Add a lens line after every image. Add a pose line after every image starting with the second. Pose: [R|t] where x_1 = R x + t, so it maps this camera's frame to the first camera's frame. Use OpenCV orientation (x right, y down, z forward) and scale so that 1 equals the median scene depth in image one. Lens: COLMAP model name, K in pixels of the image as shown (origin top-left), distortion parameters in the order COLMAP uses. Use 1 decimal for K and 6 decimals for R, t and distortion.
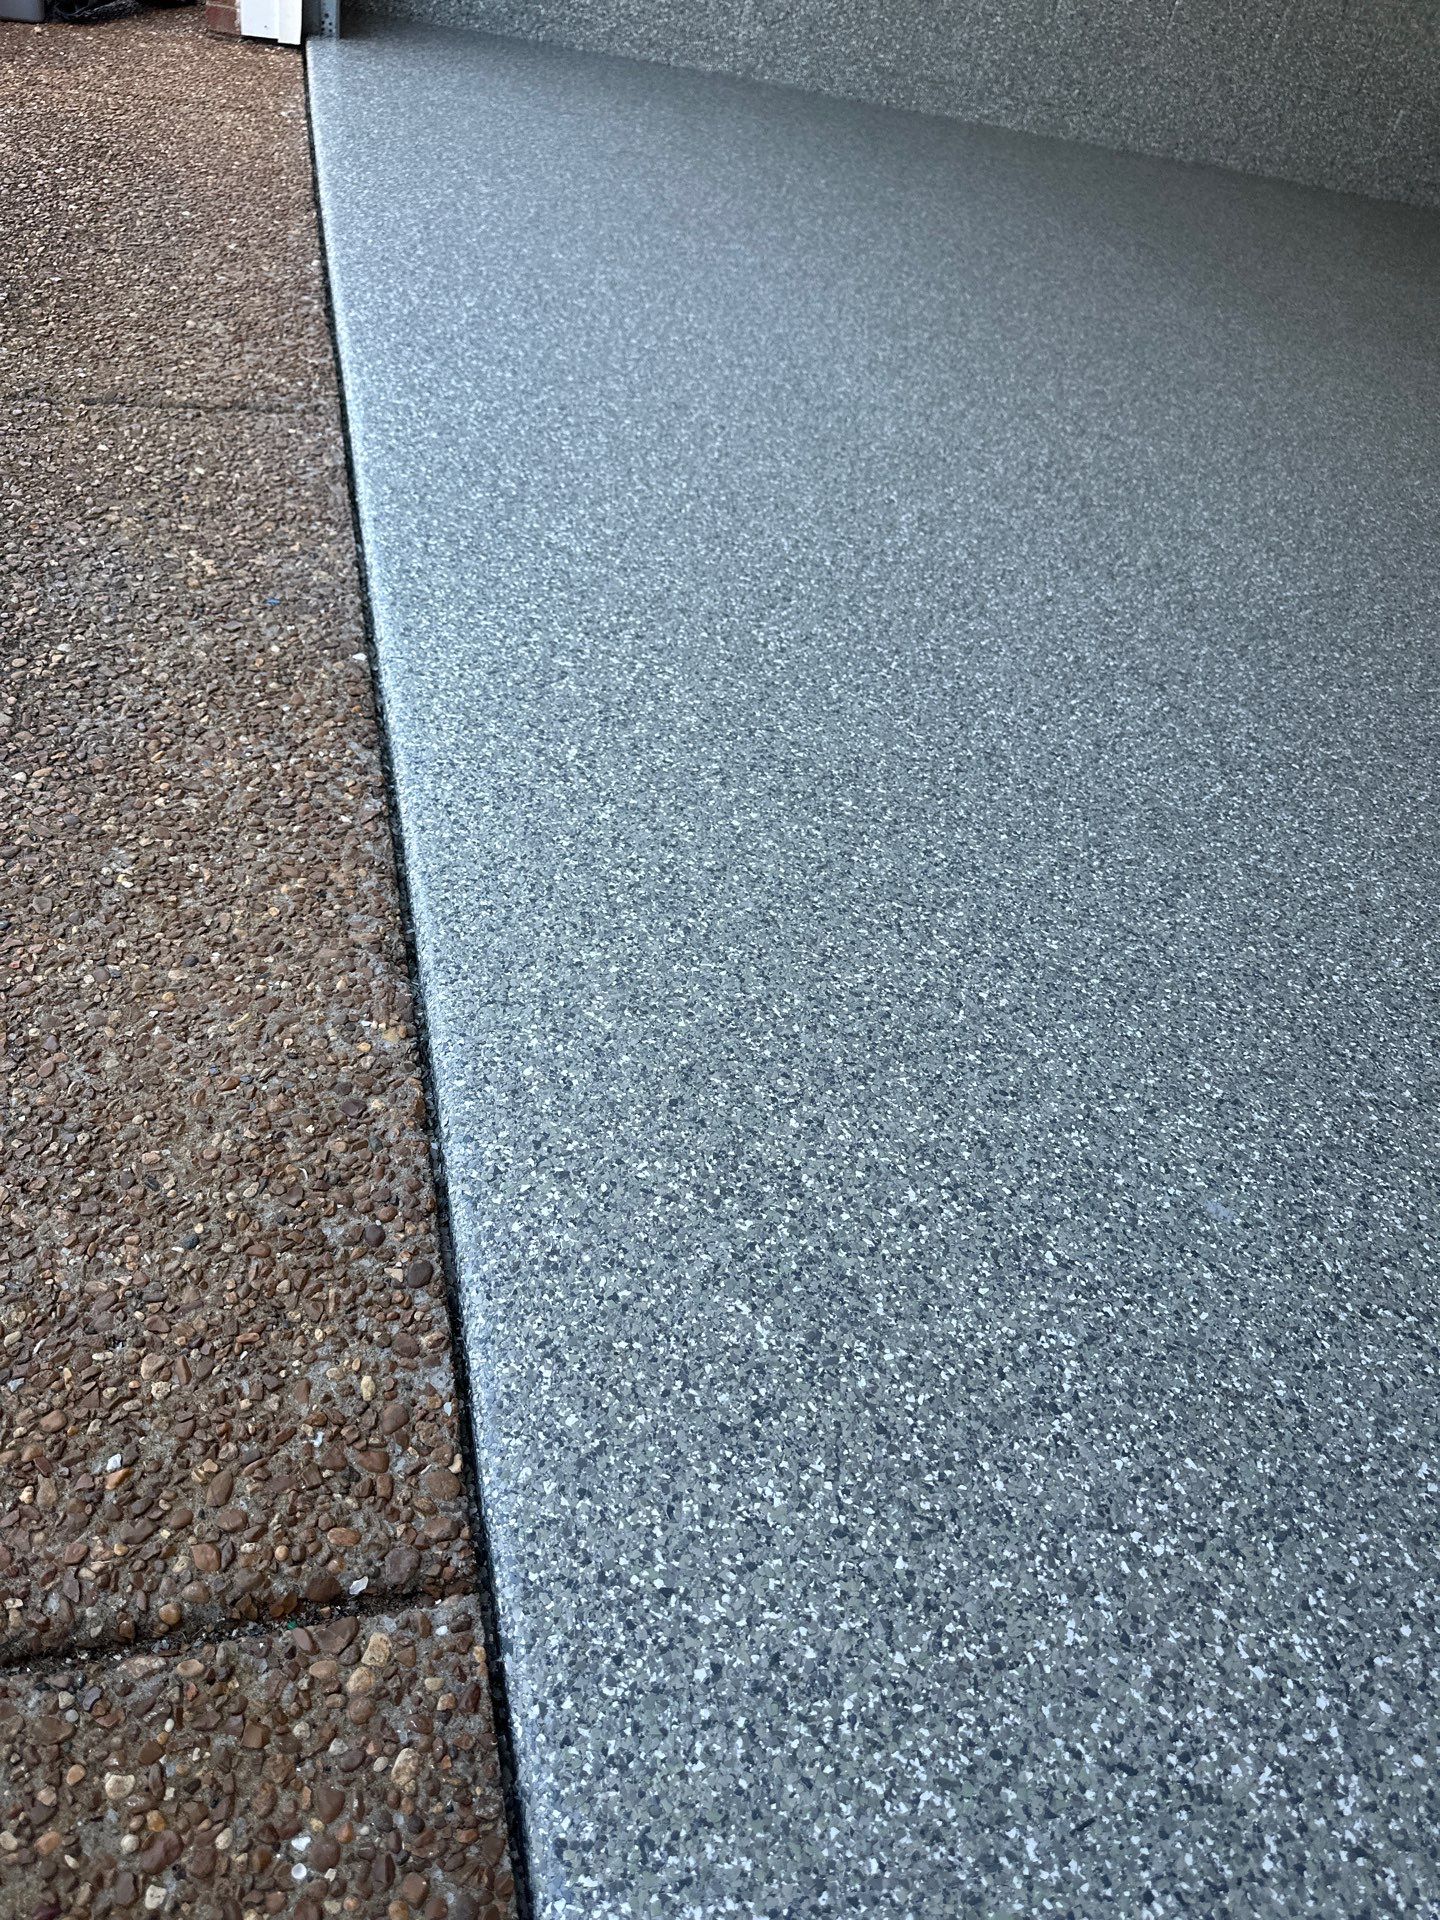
lens RADIAL K [[1368.1, 0, 726.3], [0, 1368.1, 957.4], [0, 0, 1]] dist [0.050860, -0.060316]
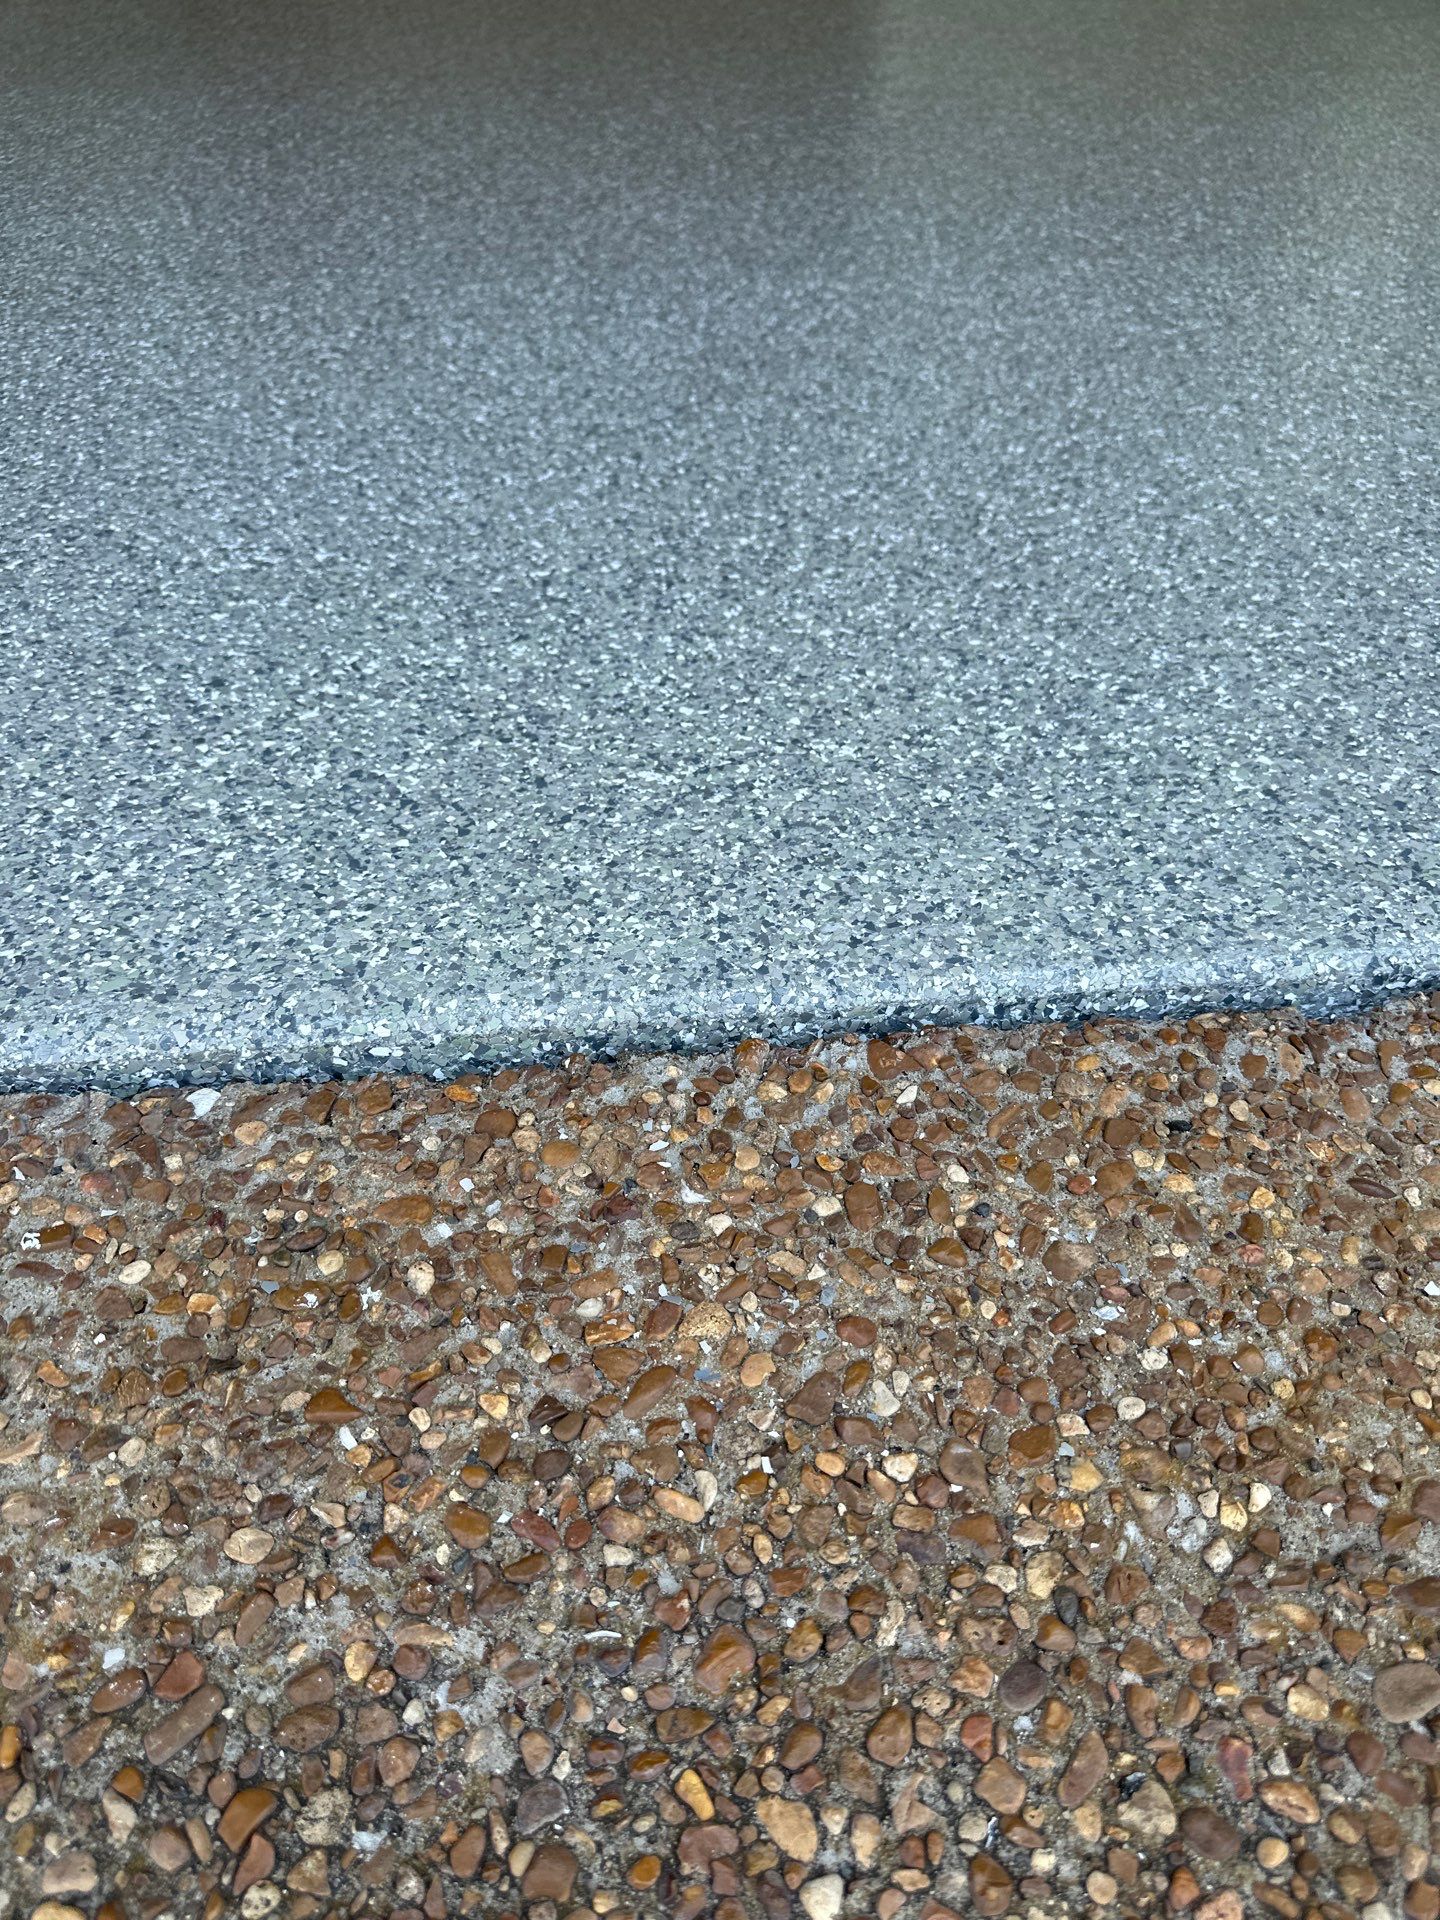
lens RADIAL K [[1343.0, 0, 731.0], [0, 1343.0, 959.6], [0, 0, 1]] dist [0.096067, -0.131001]
pose [[0.163528, -0.798901, 0.578806, -0.487776], [0.675716, 0.518177, 0.524309, -0.382909], [-0.718795, 0.305370, 0.624566, 0.709470]]
